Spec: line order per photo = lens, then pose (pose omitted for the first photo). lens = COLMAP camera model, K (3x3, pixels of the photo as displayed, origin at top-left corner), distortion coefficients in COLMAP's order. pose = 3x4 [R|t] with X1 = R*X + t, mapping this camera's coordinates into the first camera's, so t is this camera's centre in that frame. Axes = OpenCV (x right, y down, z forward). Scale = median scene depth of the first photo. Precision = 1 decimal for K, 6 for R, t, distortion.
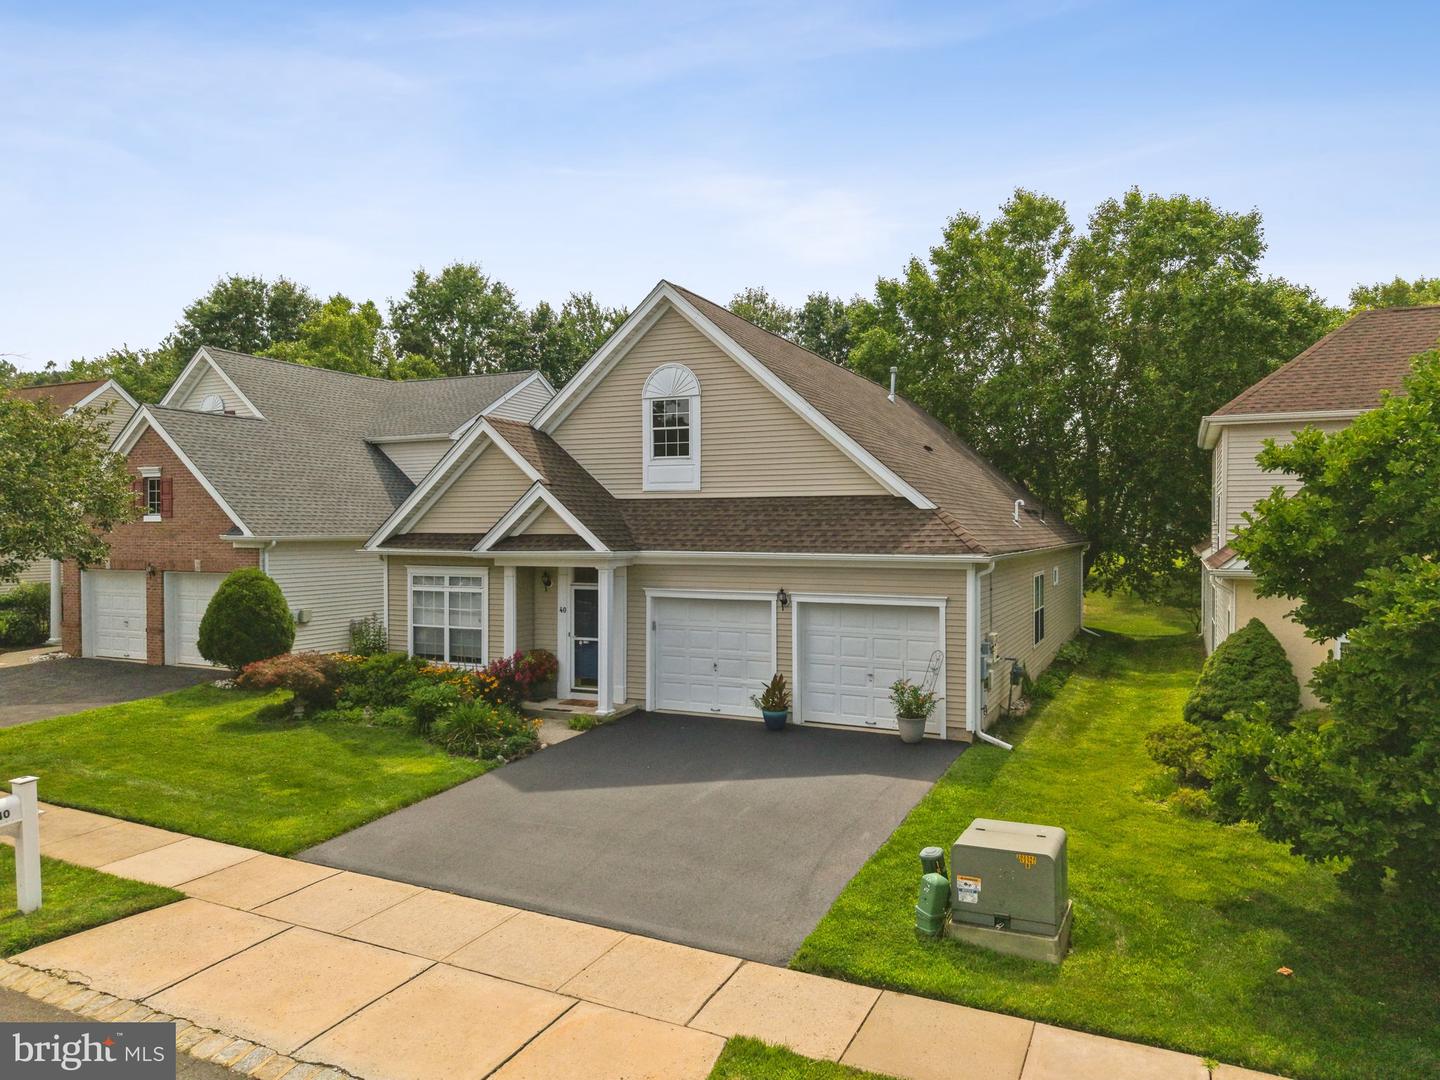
lens RADIAL K [[967.0, 0, 713.9], [0, 967.0, 538.6], [0, 0, 1]] dist [0.008210, 0.000138]
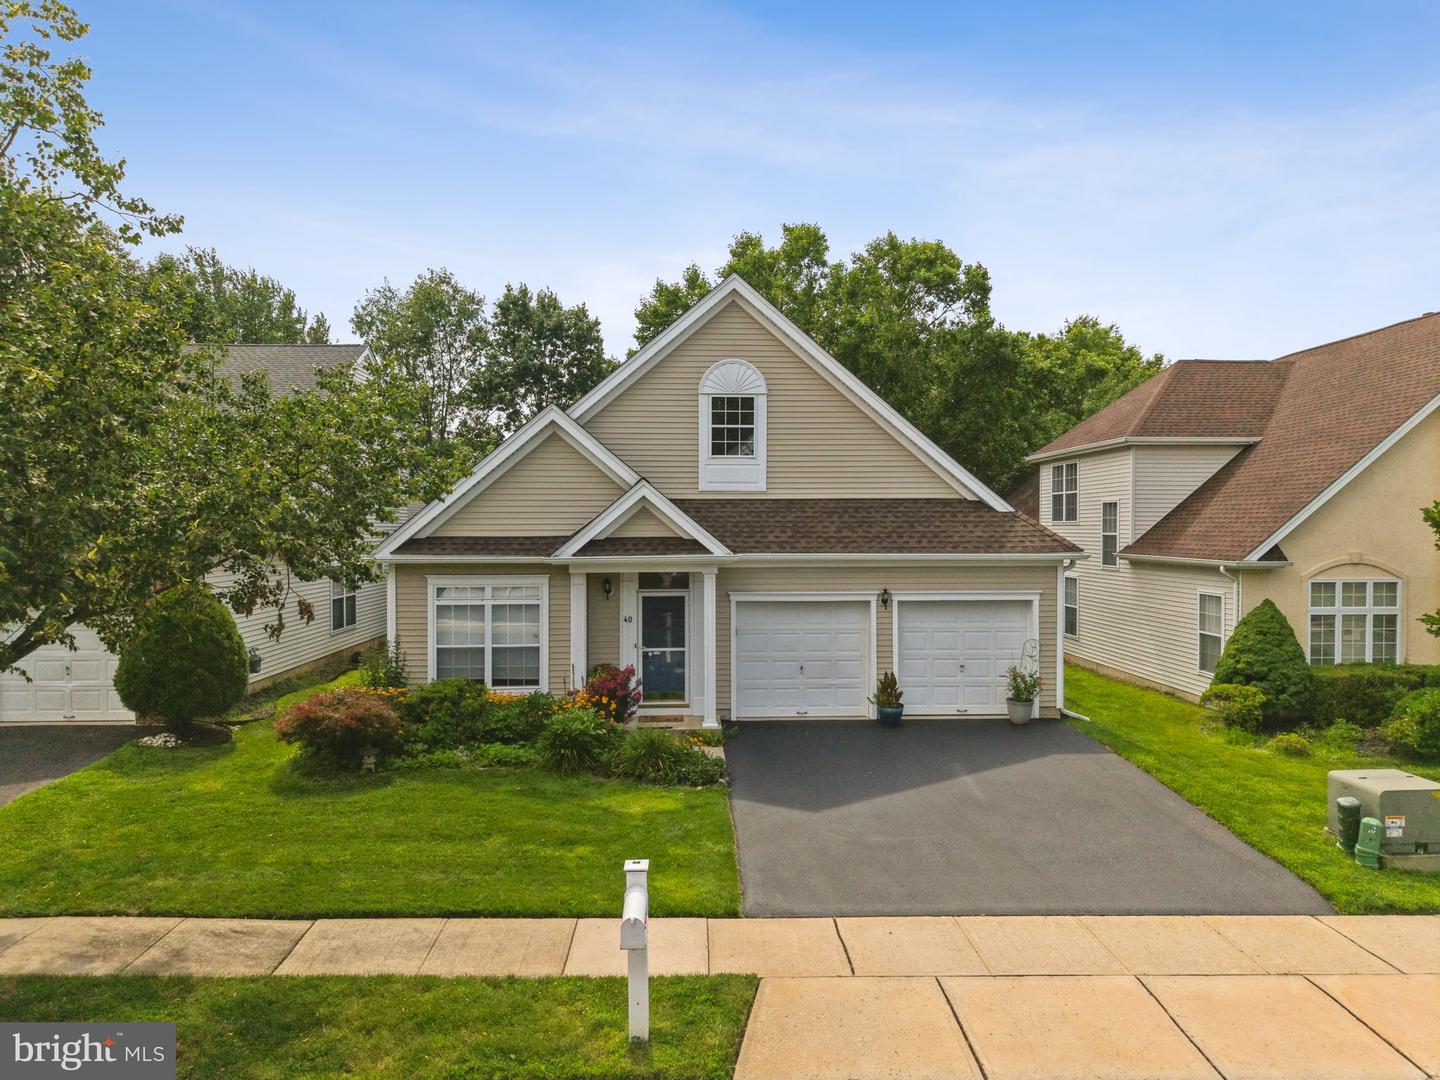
lens RADIAL K [[975.1, 0, 722.3], [0, 975.1, 532.7], [0, 0, 1]] dist [0.005968, 0.000887]
pose [[0.883166, -0.004472, 0.469040, -0.547987], [0.006272, 0.999978, -0.002275, -0.006127], [-0.469019, 0.004951, 0.883174, 0.155689]]
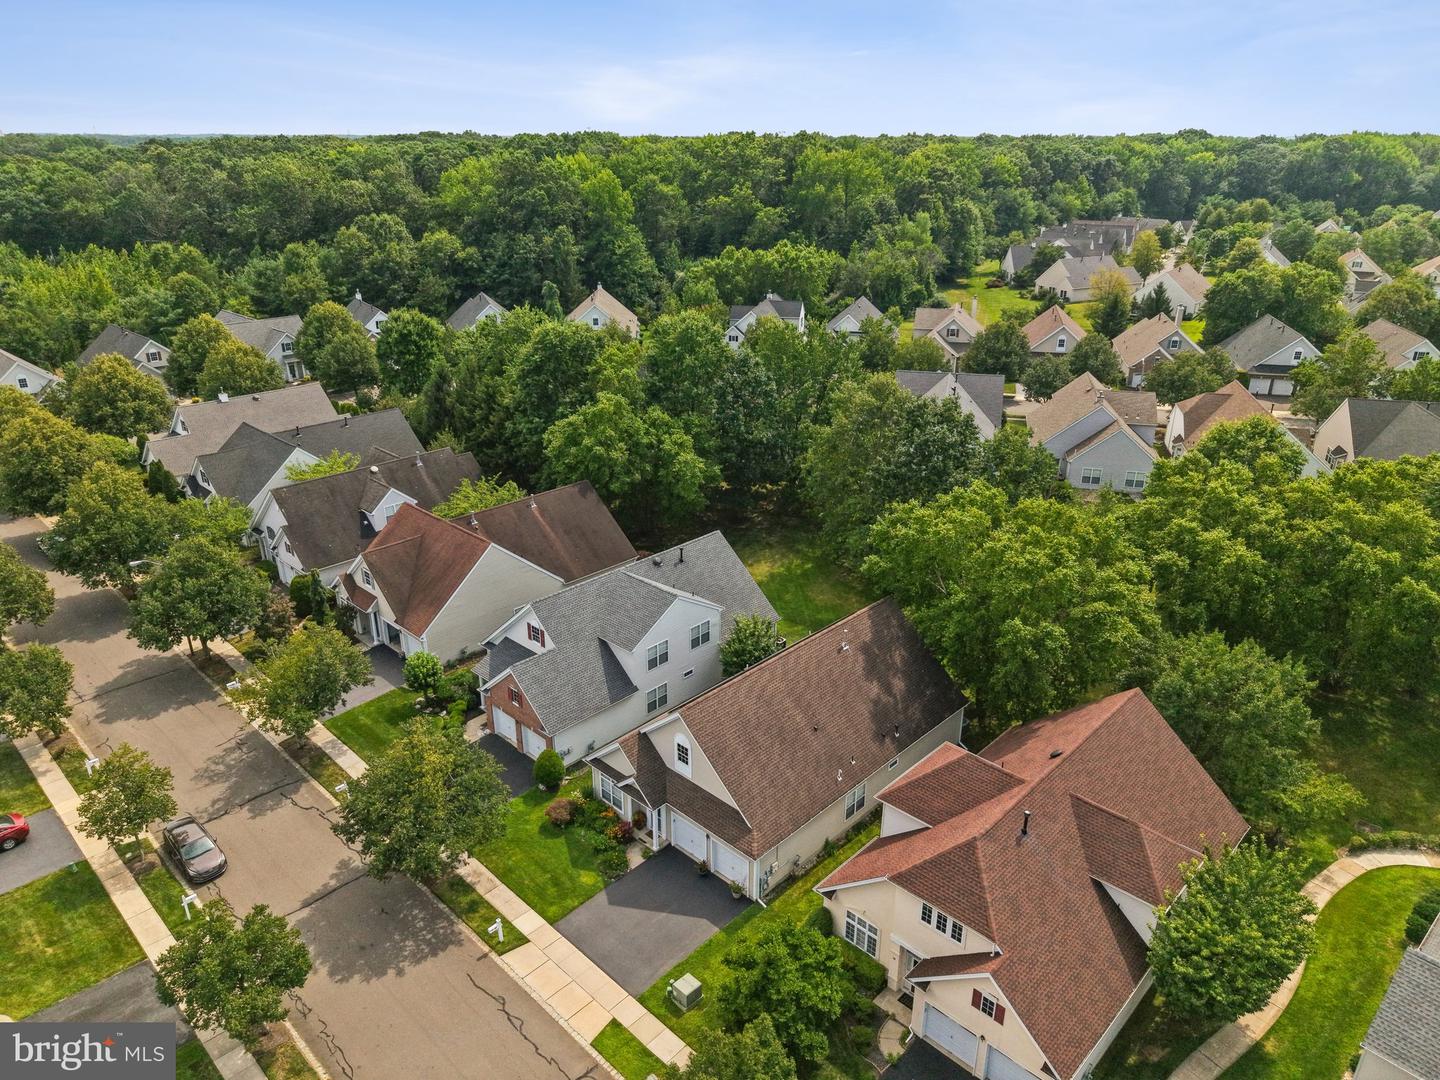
lens RADIAL K [[967.0, 0, 713.9], [0, 967.0, 538.6], [0, 0, 1]] dist [0.008210, 0.000138]
pose [[0.946709, 0.119729, -0.299010, 0.820920], [0.001100, 0.927135, 0.374725, -1.794114], [0.322088, -0.355084, 0.877596, -1.193623]]
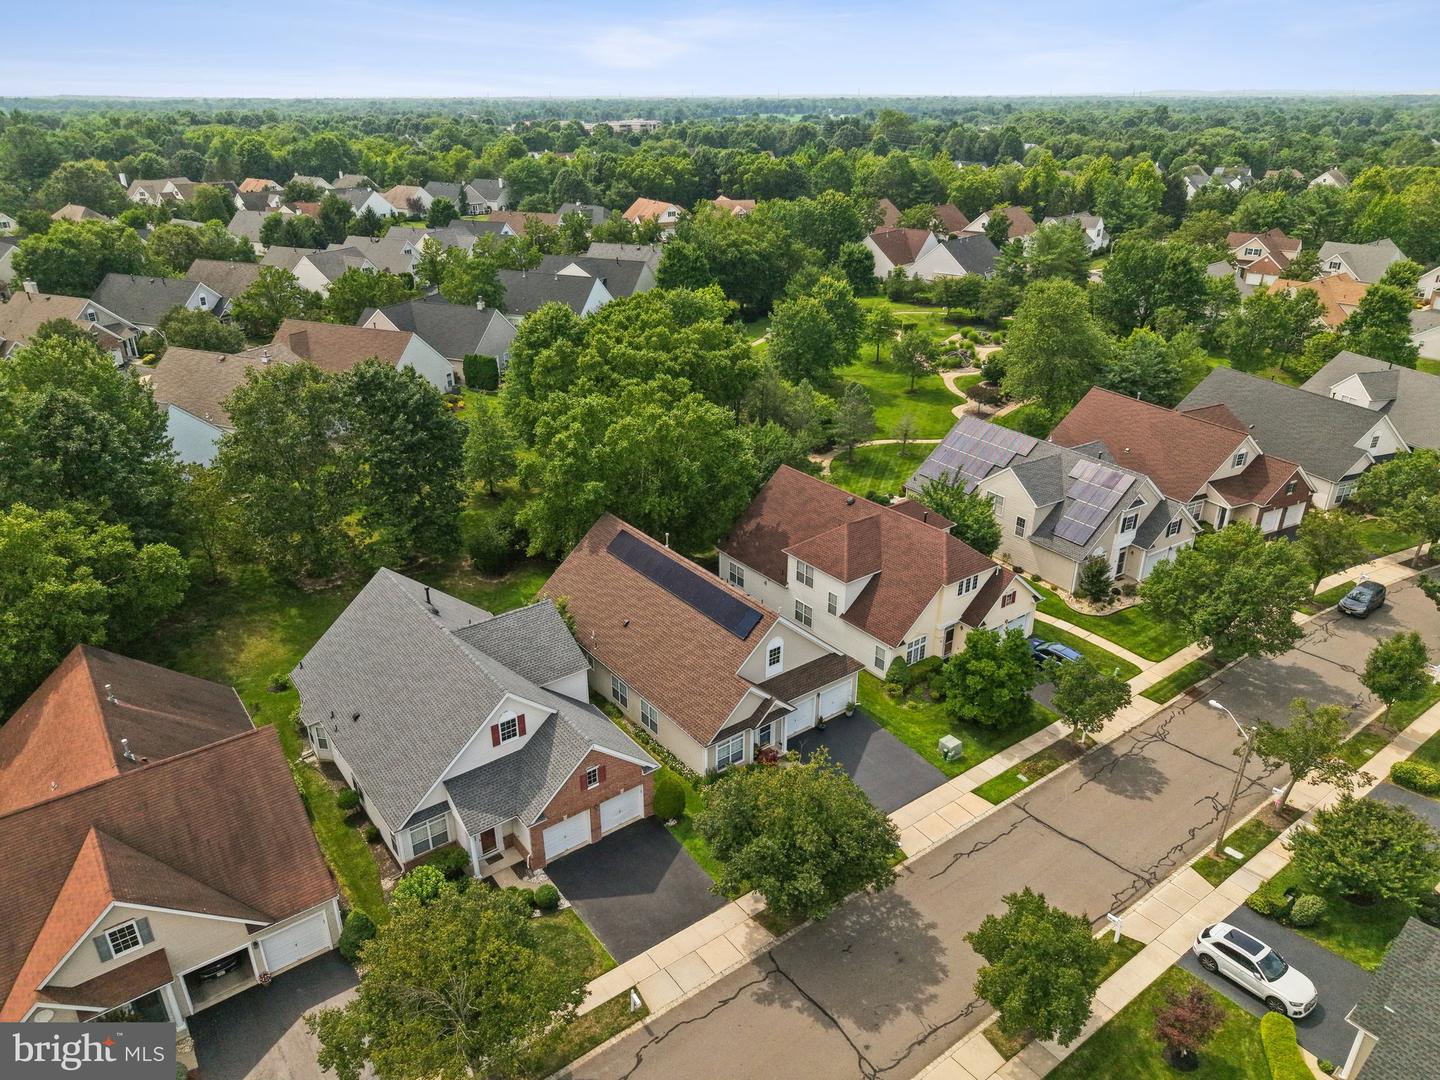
lens RADIAL K [[975.1, 0, 722.3], [0, 975.1, 532.7], [0, 0, 1]] dist [0.005968, 0.000887]
pose [[0.460273, -0.363551, 0.809925, -2.527621], [0.005739, 0.913507, 0.406784, -1.768077], [-0.887759, -0.182584, 0.422549, -0.034113]]
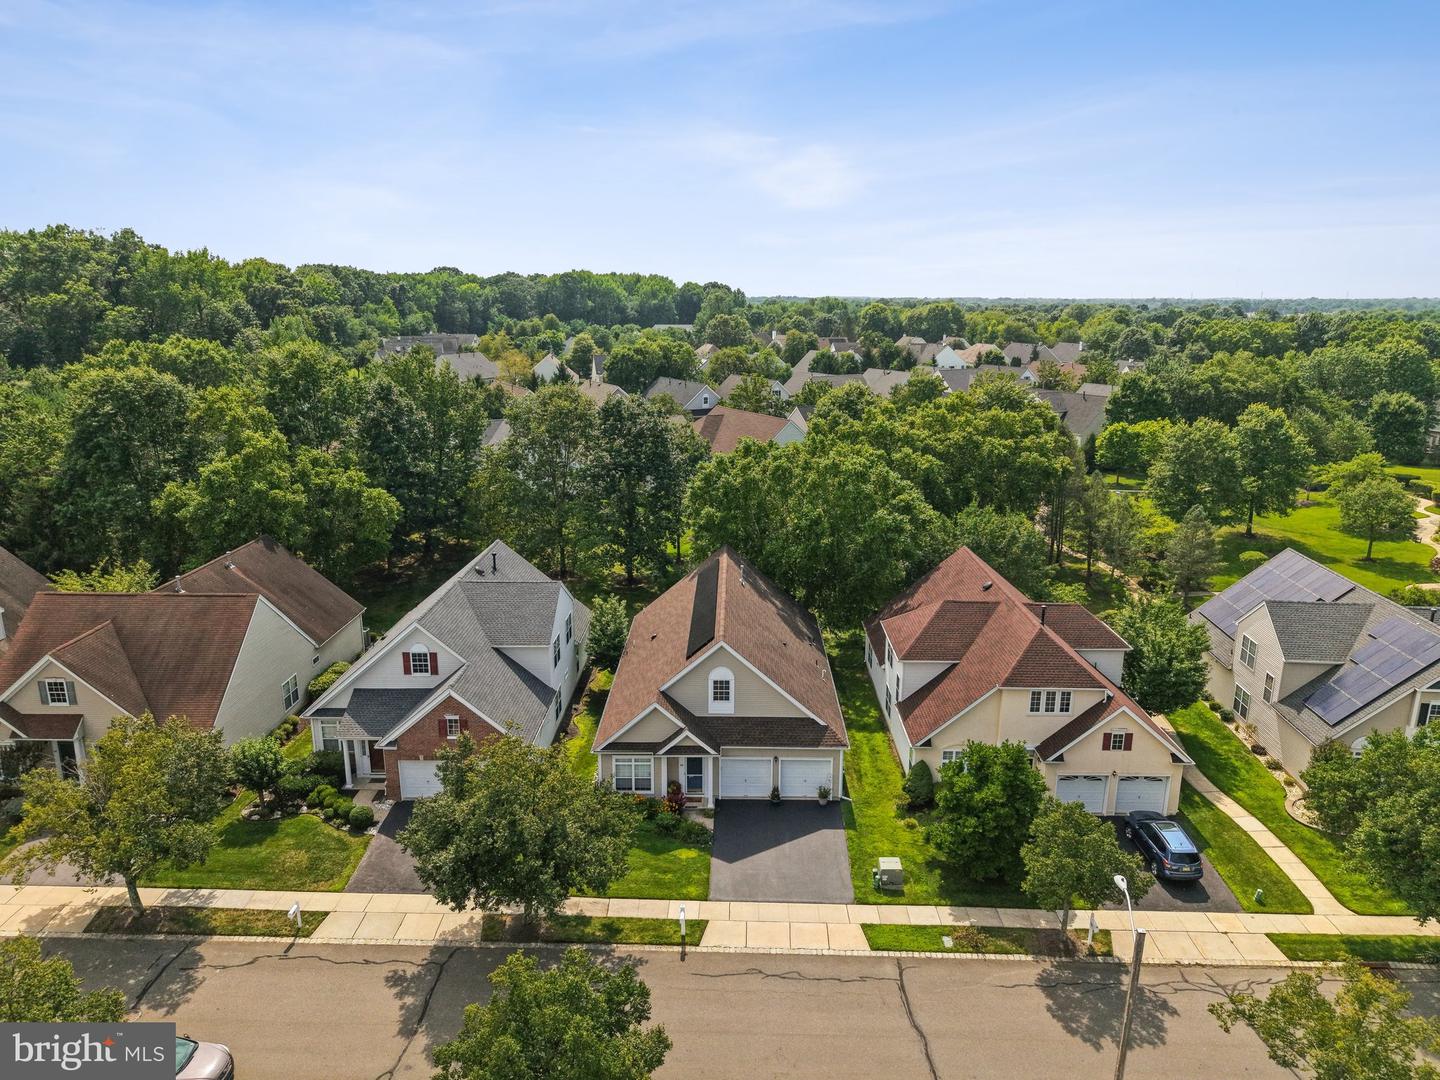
lens RADIAL K [[975.1, 0, 722.3], [0, 975.1, 532.7], [0, 0, 1]] dist [0.005968, 0.000887]
pose [[0.909183, -0.094777, 0.405467, -1.111174], [-0.000519, 0.973493, 0.228715, -1.178497], [-0.416396, -0.208154, 0.885035, -1.253608]]
